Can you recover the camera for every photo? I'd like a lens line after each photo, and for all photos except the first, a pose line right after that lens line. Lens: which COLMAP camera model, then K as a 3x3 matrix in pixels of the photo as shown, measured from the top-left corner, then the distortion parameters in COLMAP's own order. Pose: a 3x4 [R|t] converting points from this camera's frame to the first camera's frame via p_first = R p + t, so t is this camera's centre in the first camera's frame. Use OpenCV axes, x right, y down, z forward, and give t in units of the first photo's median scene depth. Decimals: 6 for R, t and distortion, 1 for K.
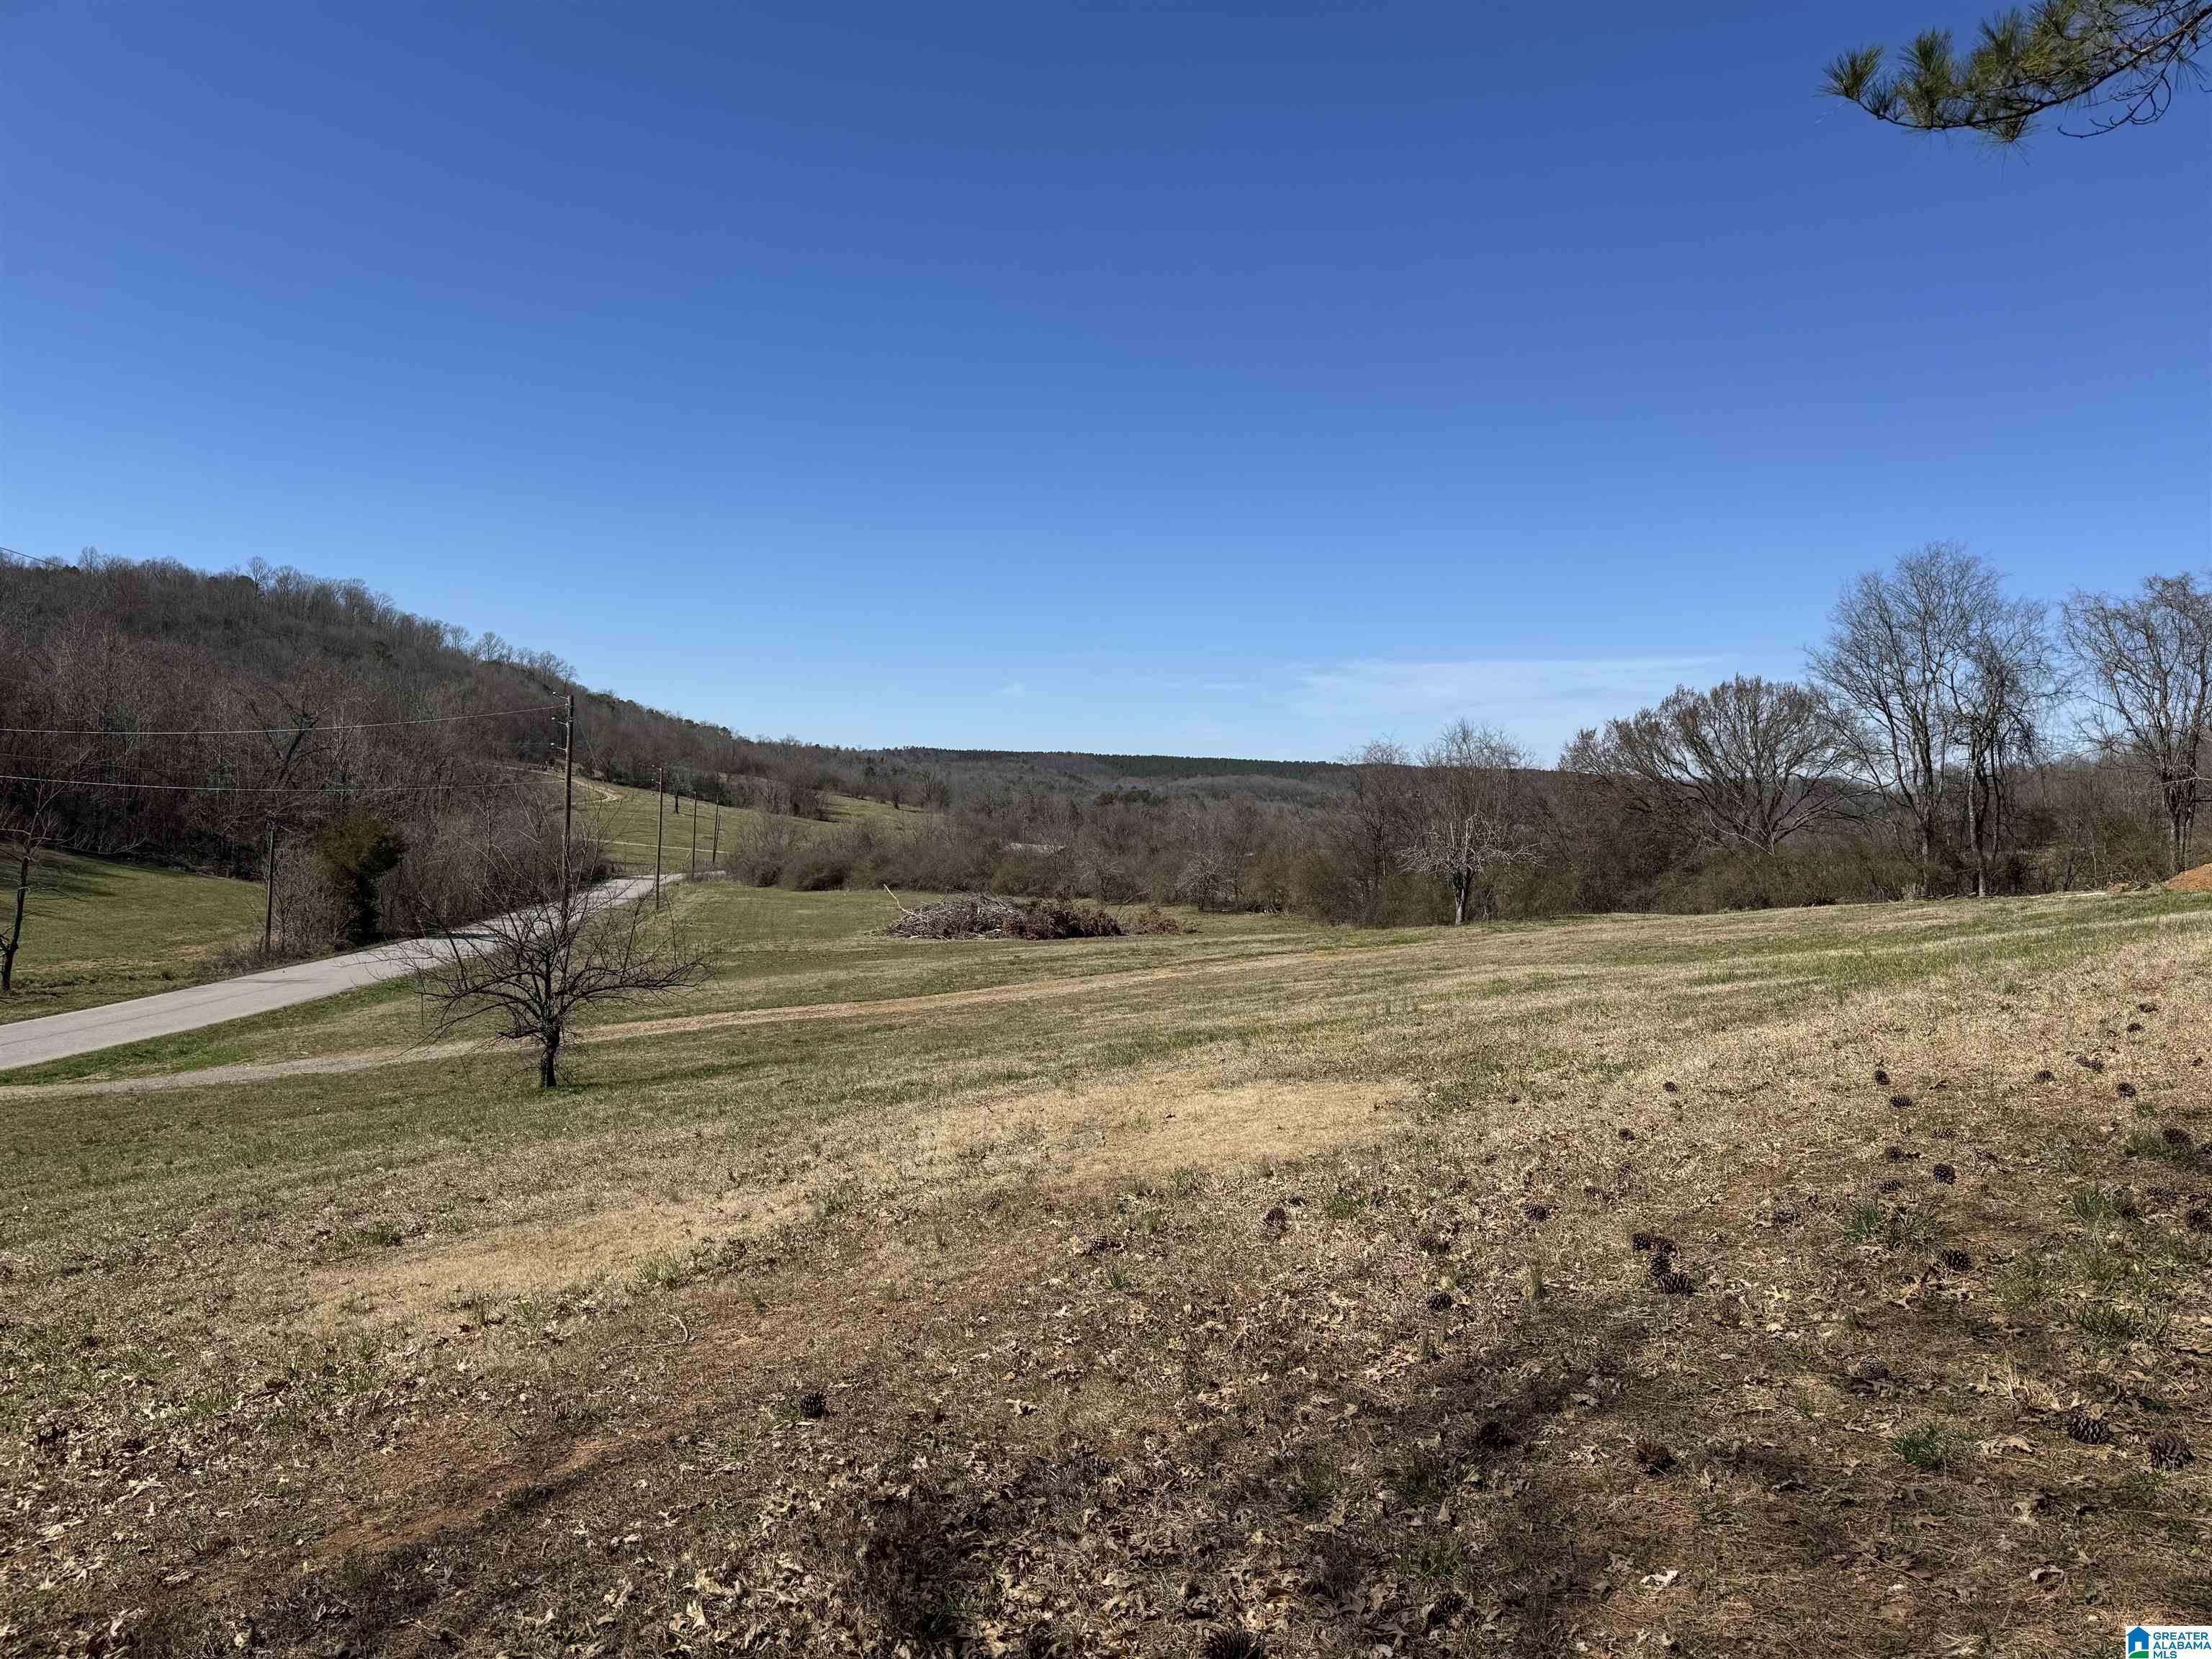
lens RADIAL K [[1595.8, 0, 1114.3], [0, 1595.8, 823.4], [0, 0, 1]] dist [0.103701, -0.090453]
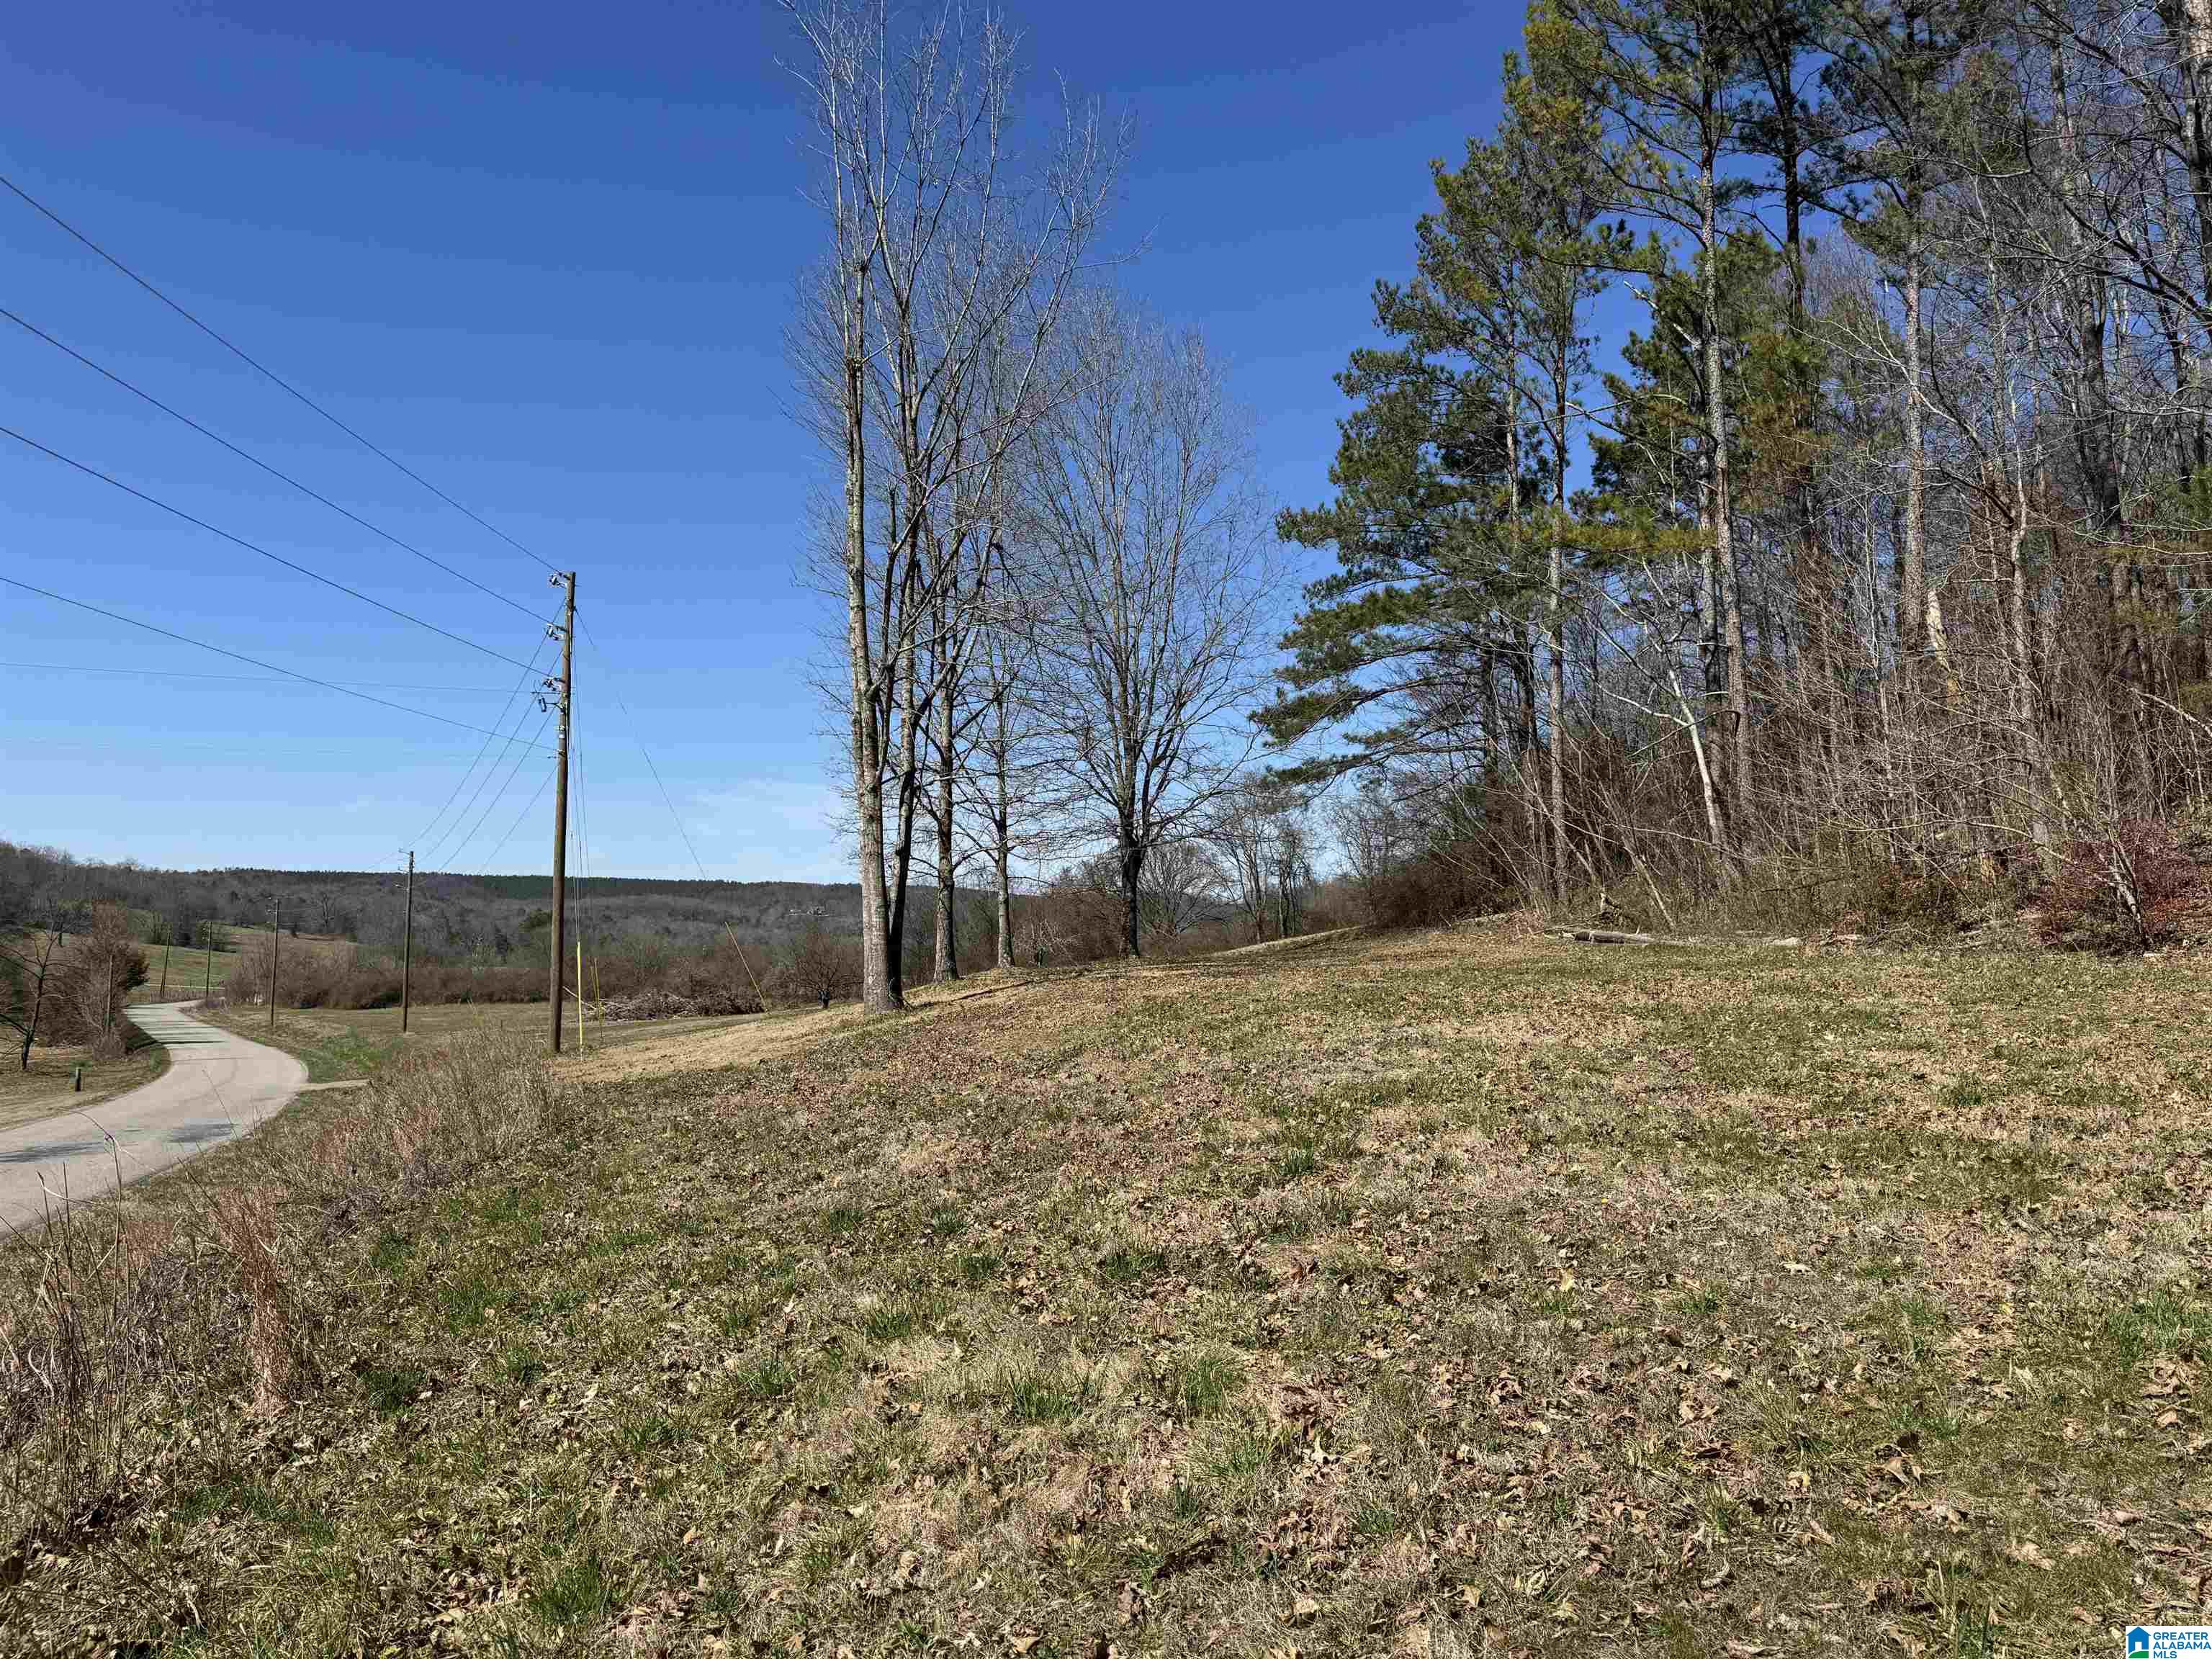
lens RADIAL K [[1595.8, 0, 1114.9], [0, 1595.8, 819.2], [0, 0, 1]] dist [0.103701, -0.090453]
pose [[0.929572, 0.004046, 0.368619, -0.240337], [0.023788, 0.997197, -0.070933, 0.006561], [-0.367872, 0.074706, 0.926870, -0.469399]]
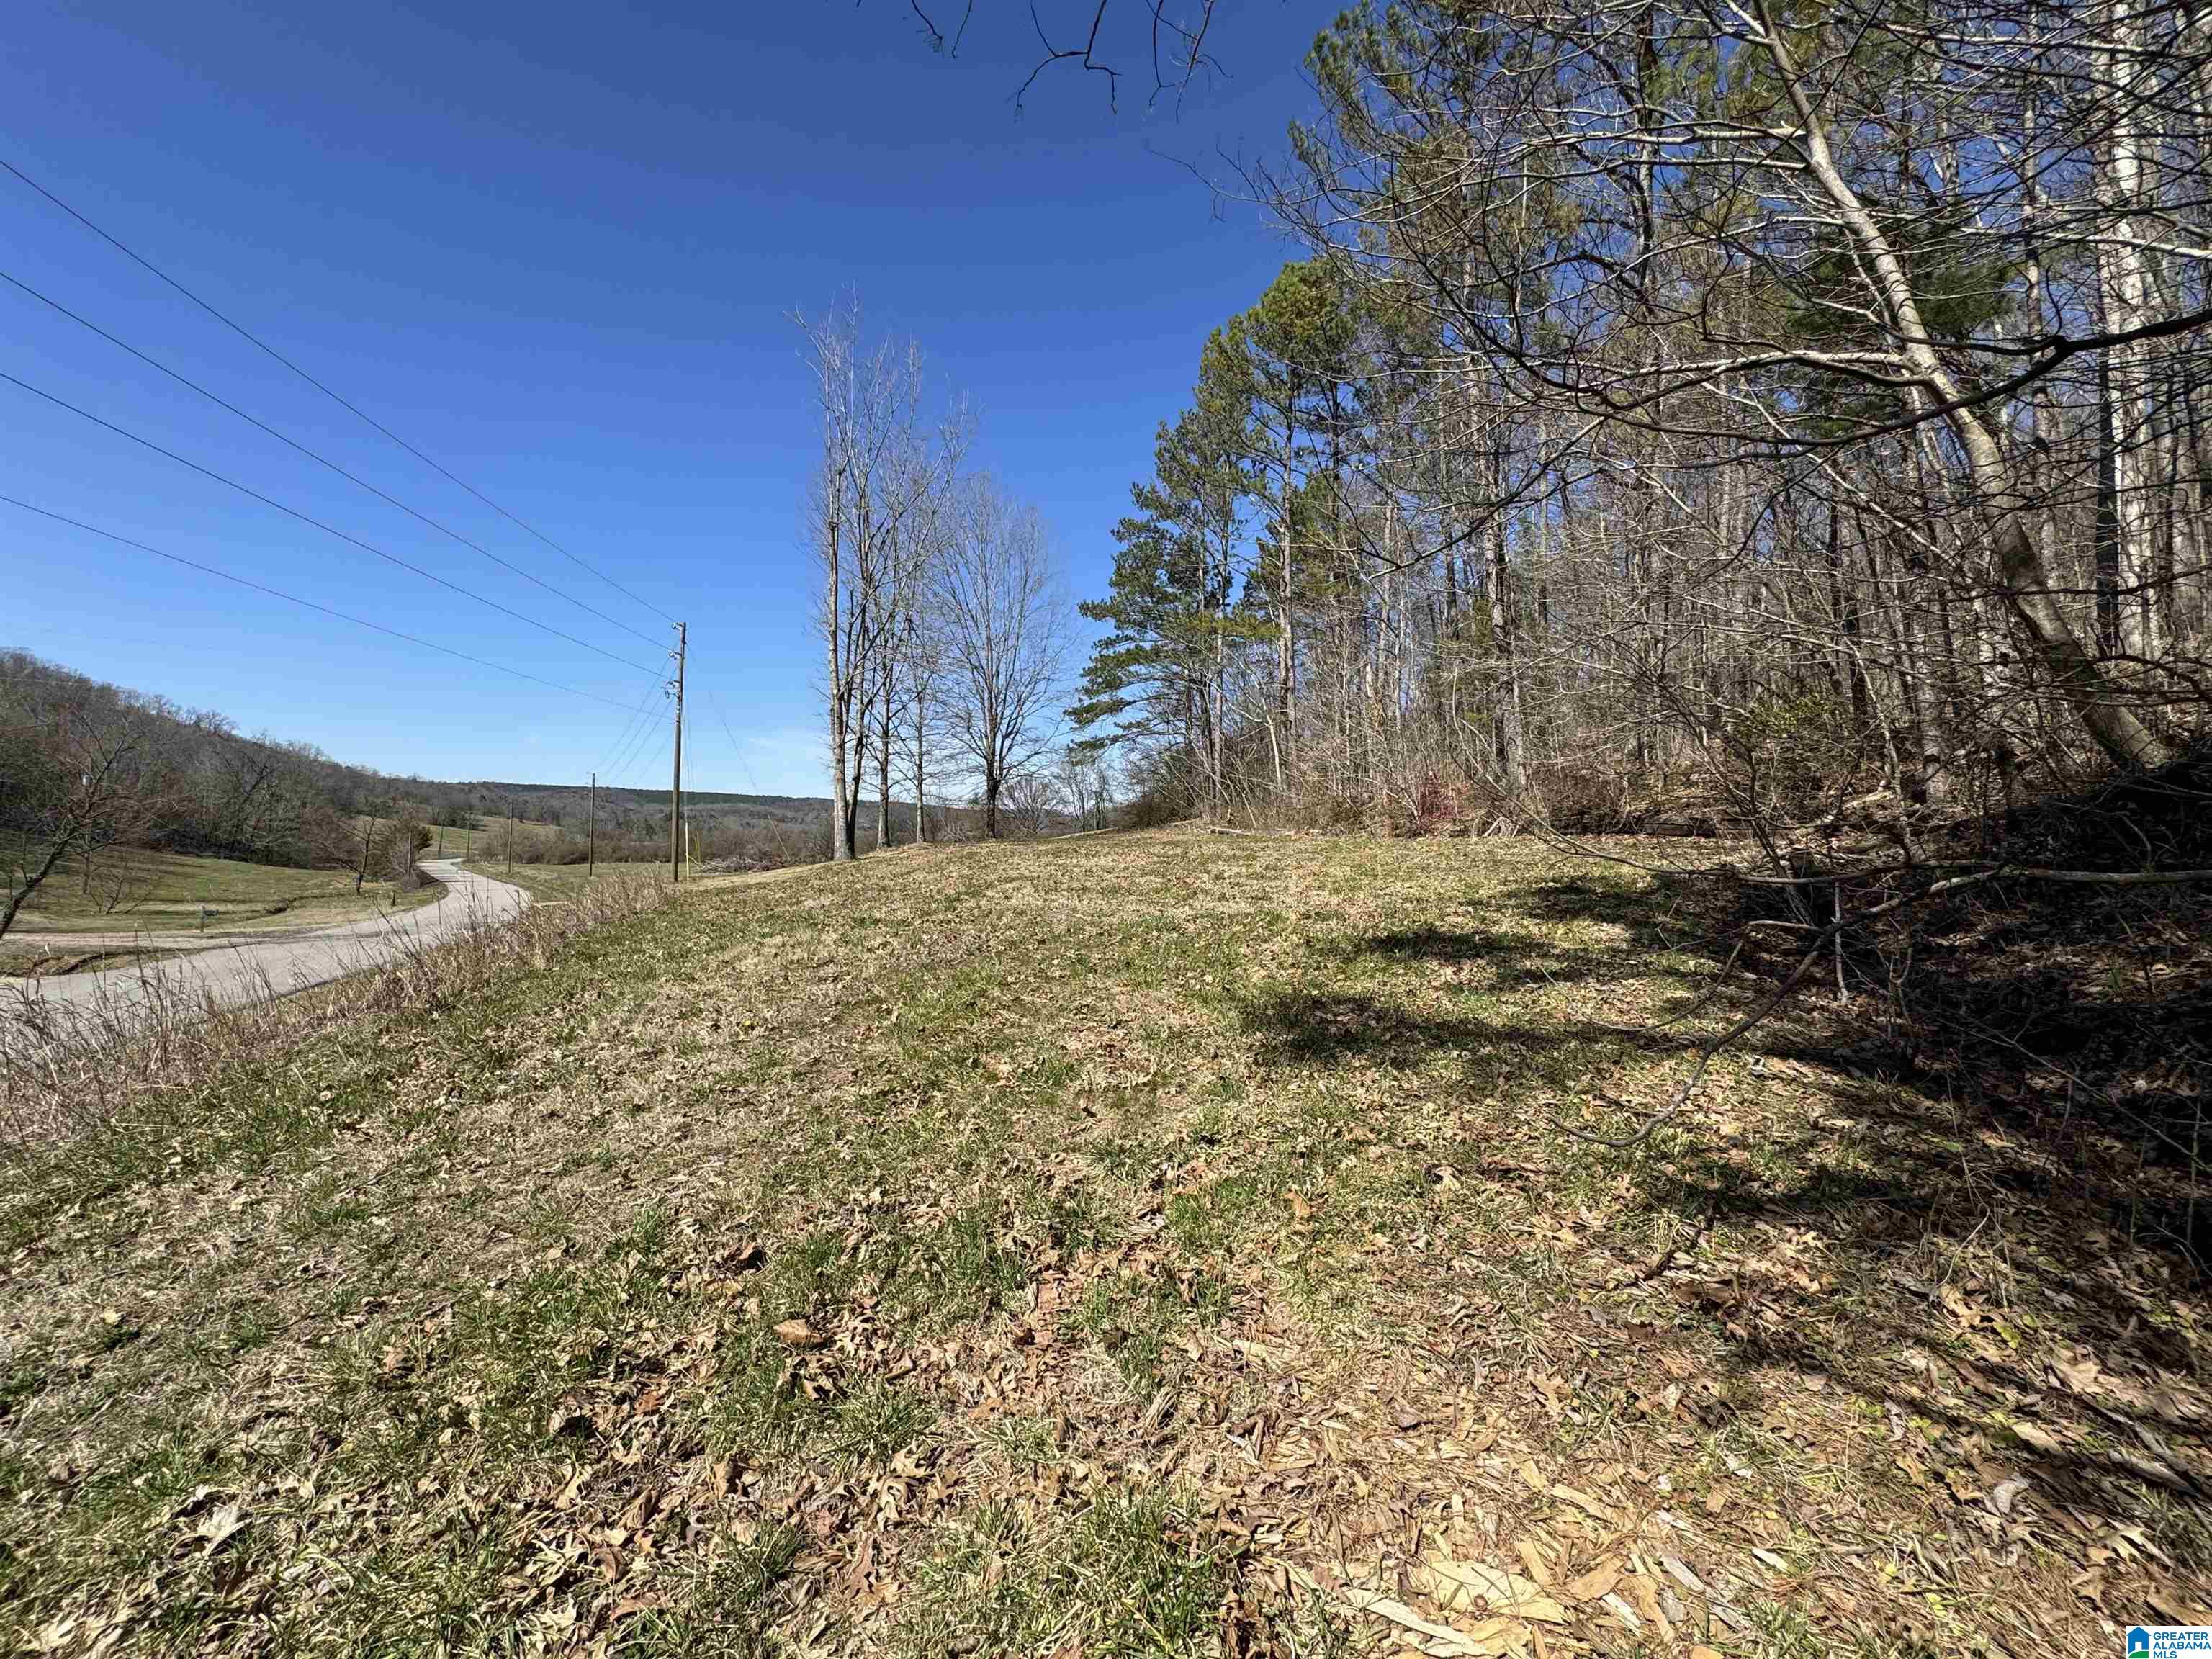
lens RADIAL K [[946.4, 0, 1121.6], [0, 946.4, 807.4], [0, 0, 1]] dist [0.010053, -0.000022]
pose [[0.889487, 0.010656, 0.456836, -0.232481], [0.002316, 0.999610, -0.027827, 0.013905], [-0.456954, 0.025810, 0.889116, -0.572721]]
